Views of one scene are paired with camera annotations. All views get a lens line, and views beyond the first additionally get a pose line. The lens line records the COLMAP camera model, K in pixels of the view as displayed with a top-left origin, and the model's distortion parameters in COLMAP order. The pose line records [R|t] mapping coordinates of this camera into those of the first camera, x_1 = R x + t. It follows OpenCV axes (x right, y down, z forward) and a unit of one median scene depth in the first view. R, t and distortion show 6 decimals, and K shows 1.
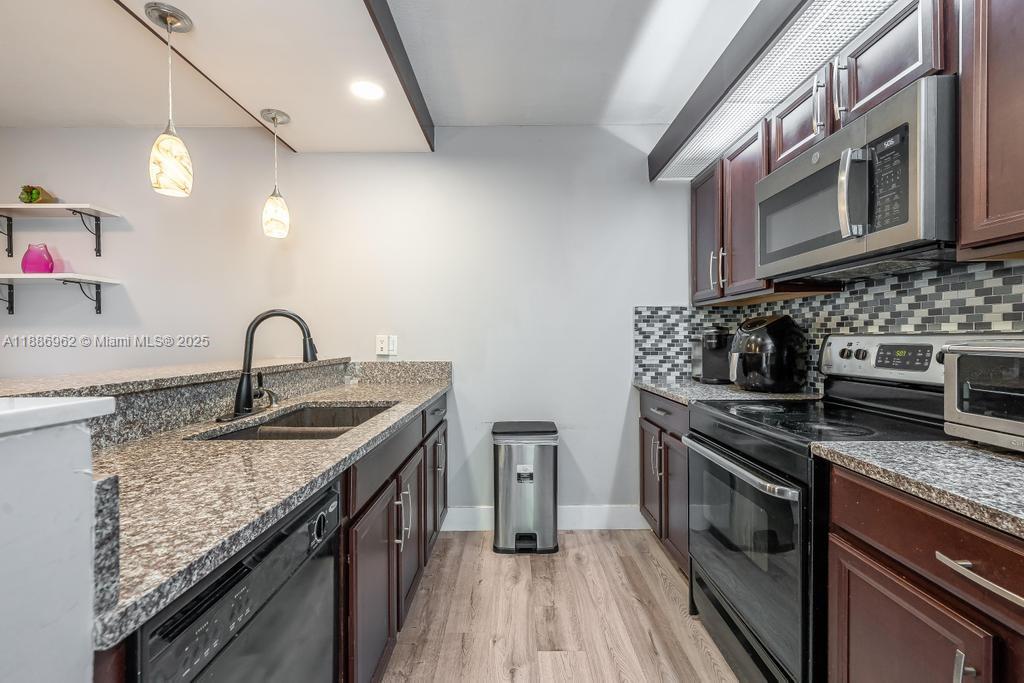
lens RADIAL K [[451.0, 0, 512.8], [0, 451.0, 341.7], [0, 0, 1]] dist [-0.001493, -0.001442]
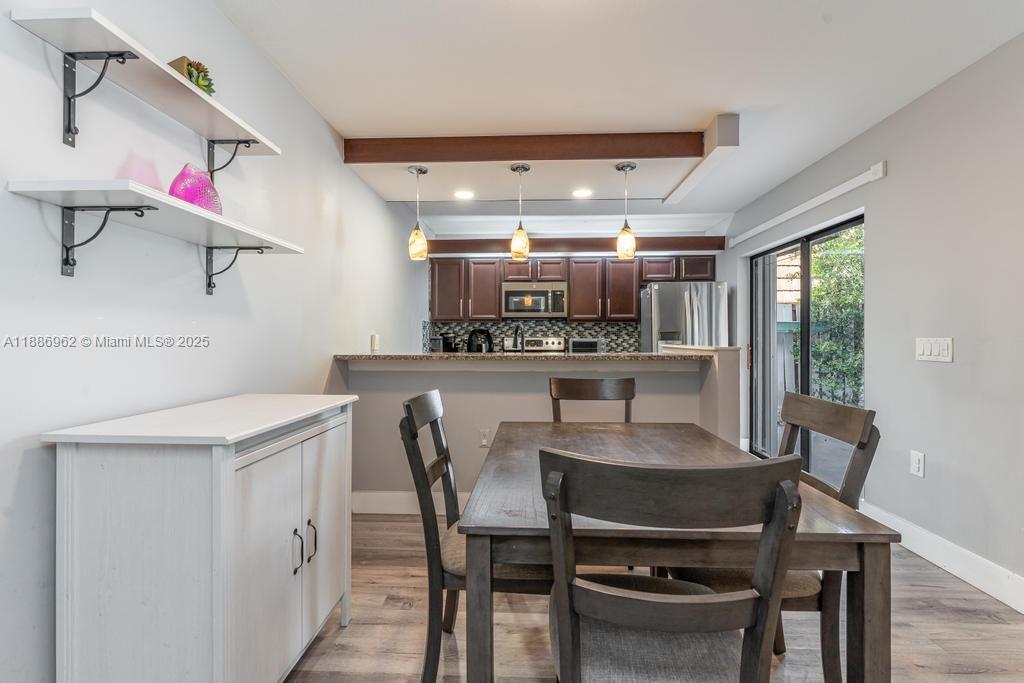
lens RADIAL K [[451.0, 0, 513.1], [0, 451.0, 340.4], [0, 0, 1]] dist [-0.001493, -0.001442]
pose [[0.046341, 0.005920, 0.998908, -2.850828], [0.005037, 0.999968, -0.006160, 0.032325], [-0.998913, 0.005317, 0.046310, 1.016067]]
